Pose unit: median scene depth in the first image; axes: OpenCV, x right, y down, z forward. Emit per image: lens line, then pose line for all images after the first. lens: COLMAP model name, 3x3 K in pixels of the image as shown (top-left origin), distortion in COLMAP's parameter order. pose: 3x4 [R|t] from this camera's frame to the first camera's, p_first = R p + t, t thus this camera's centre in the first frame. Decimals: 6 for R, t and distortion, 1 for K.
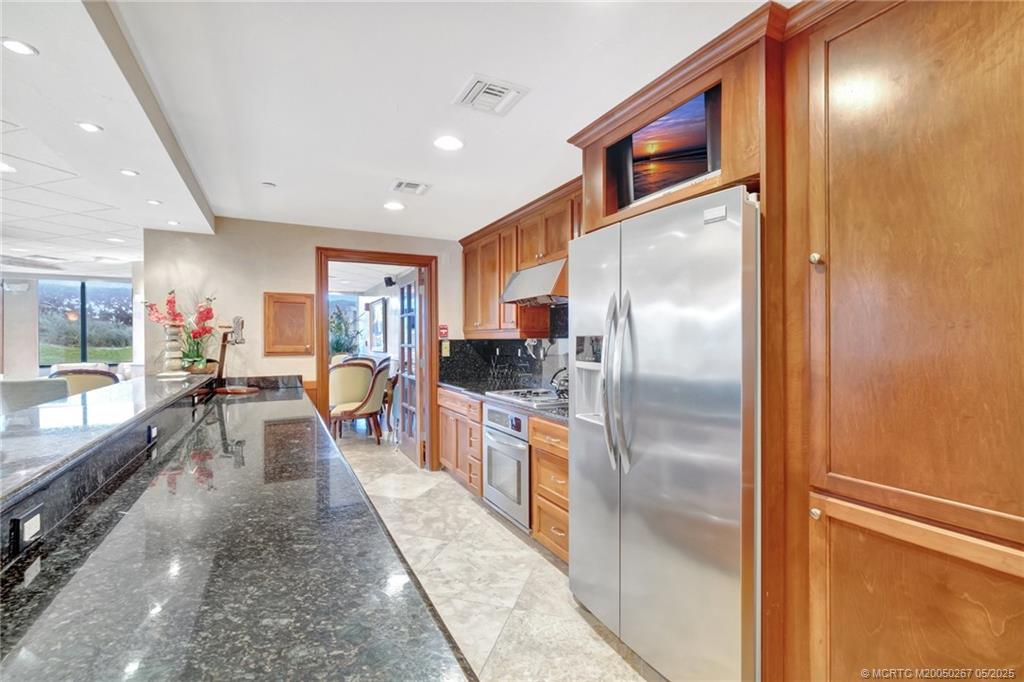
lens RADIAL K [[455.5, 0, 505.2], [0, 455.5, 334.6], [0, 0, 1]] dist [-0.009417, 0.003544]
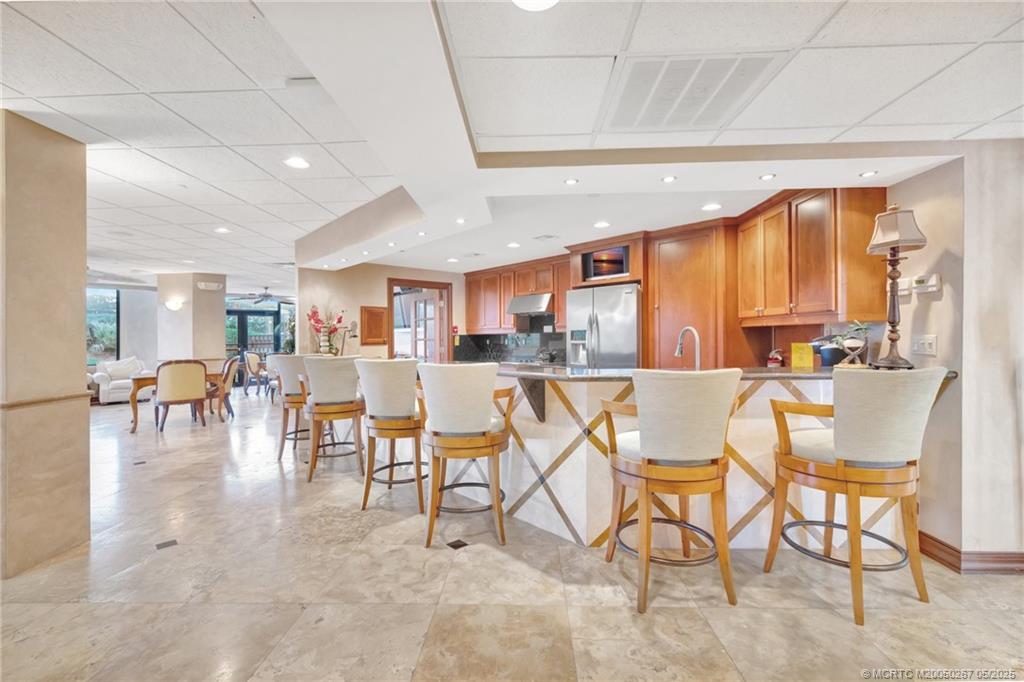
lens RADIAL K [[455.5, 0, 507.9], [0, 455.5, 338.2], [0, 0, 1]] dist [-0.009417, 0.003544]
pose [[0.963158, -0.011041, 0.268711, -0.442341], [0.008399, 0.999904, 0.010981, 0.007701], [-0.268807, -0.008320, 0.963158, -0.674320]]
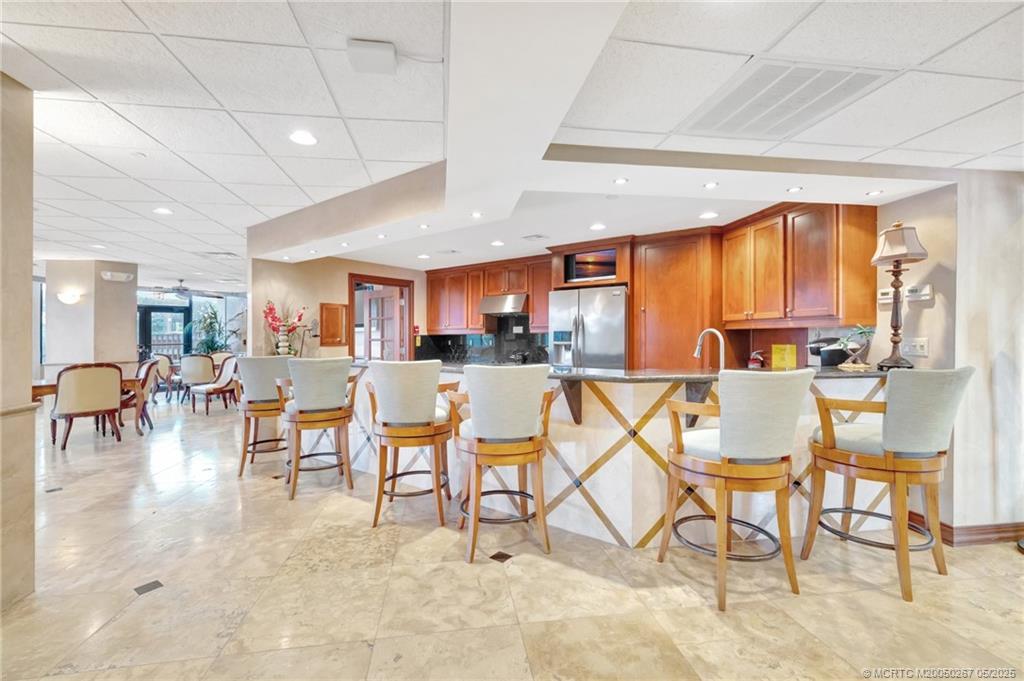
lens RADIAL K [[455.5, 0, 509.4], [0, 455.5, 339.7], [0, 0, 1]] dist [-0.009417, 0.003544]
pose [[0.896209, -0.006408, 0.443586, -0.608943], [0.000830, 0.999918, 0.012769, 0.007958], [-0.443631, -0.011075, 0.896141, -0.577429]]
